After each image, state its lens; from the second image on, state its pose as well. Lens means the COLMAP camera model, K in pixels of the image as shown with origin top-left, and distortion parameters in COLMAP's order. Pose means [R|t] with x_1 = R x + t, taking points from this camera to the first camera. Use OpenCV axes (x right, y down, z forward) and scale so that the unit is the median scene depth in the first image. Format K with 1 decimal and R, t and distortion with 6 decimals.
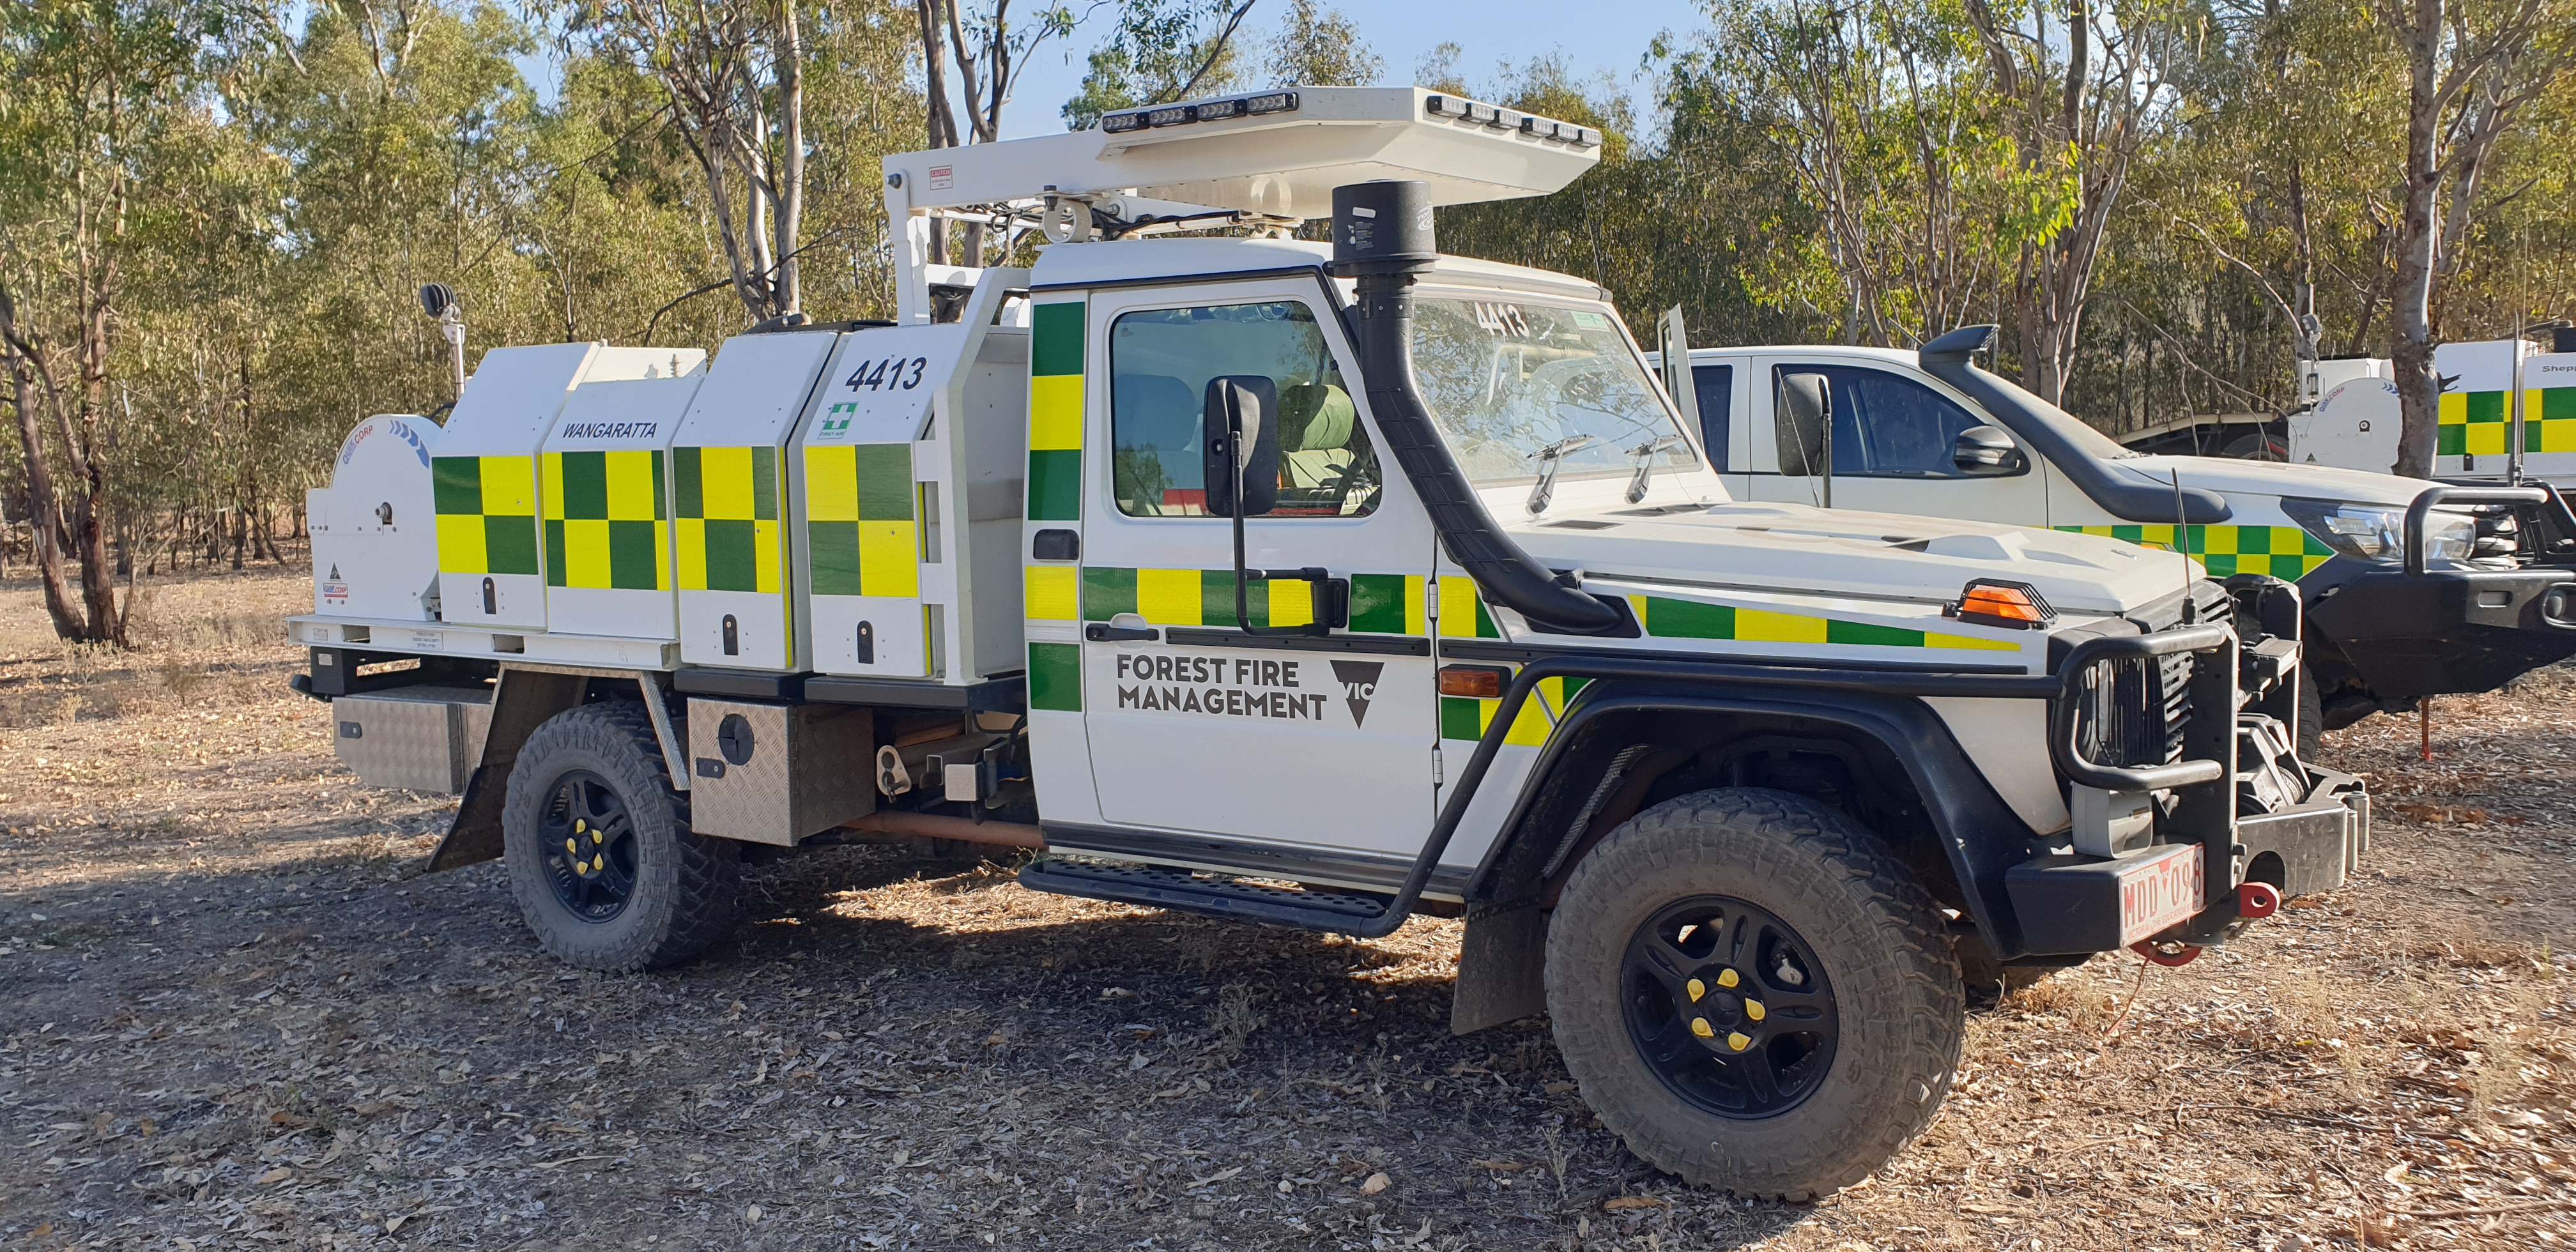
lens RADIAL K [[2024.6, 0, 1332.5], [0, 2024.6, 655.9], [0, 0, 1]] dist [-0.001126, -0.015385]
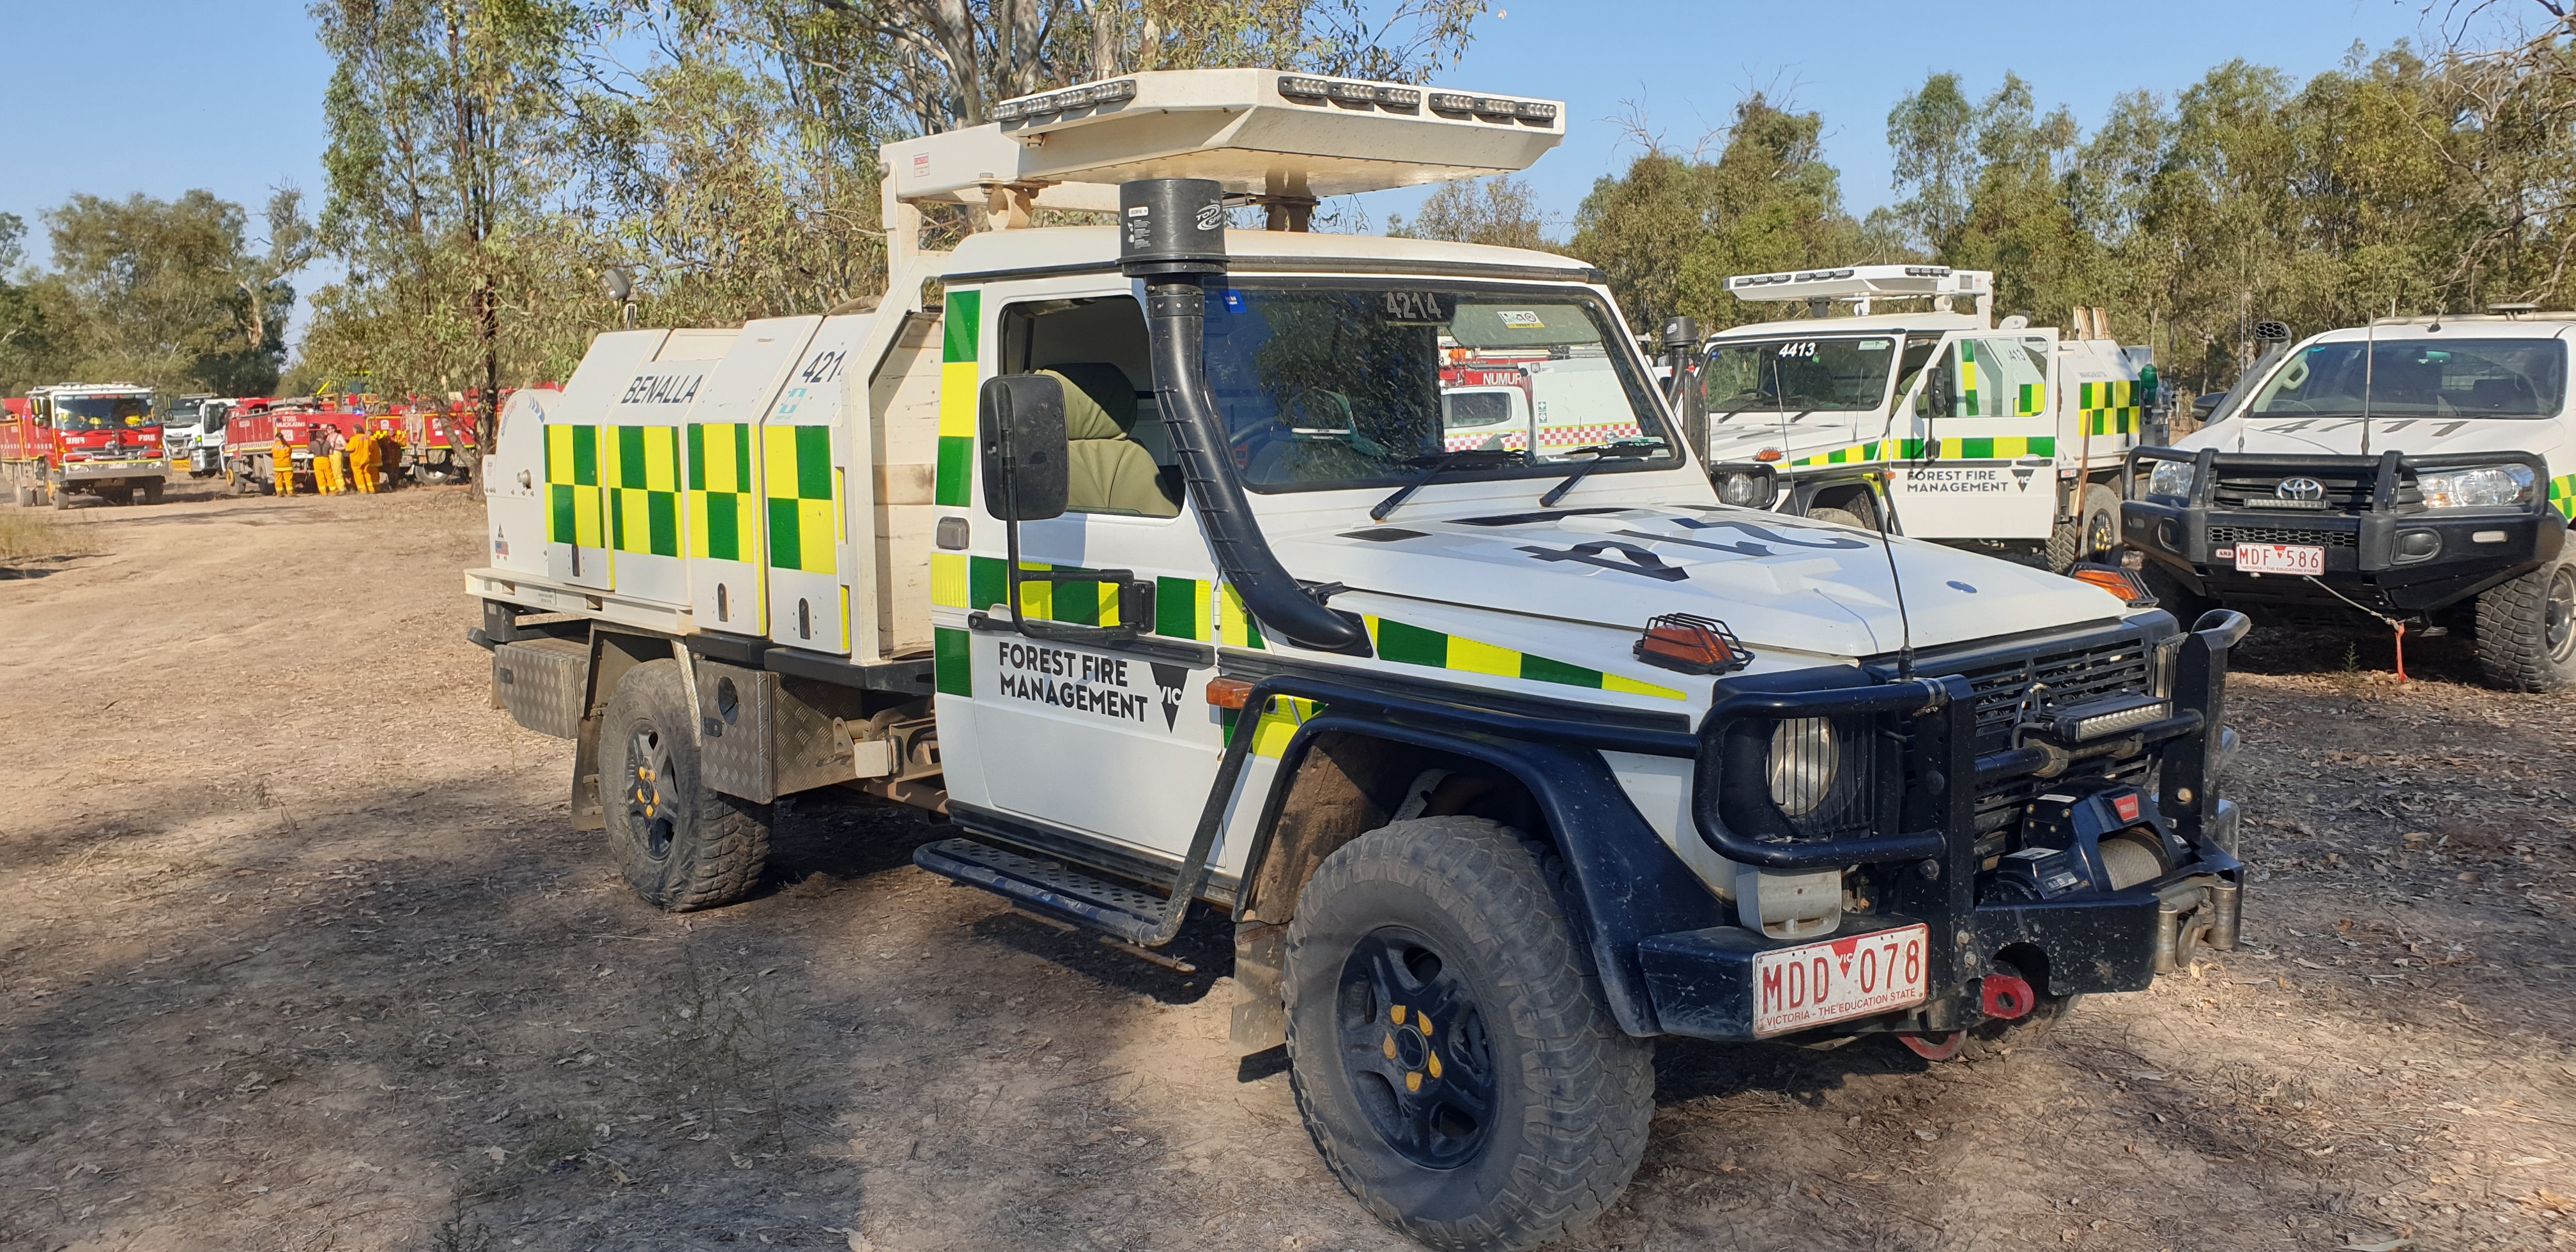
lens RADIAL K [[2024.6, 0, 1332.5], [0, 2024.6, 655.9], [0, 0, 1]] dist [-0.001126, -0.015385]
pose [[0.958468, 0.046195, -0.281433, 0.347567], [-0.035329, 0.998426, 0.043564, -0.045057], [0.283003, -0.031812, 0.958591, 0.080657]]
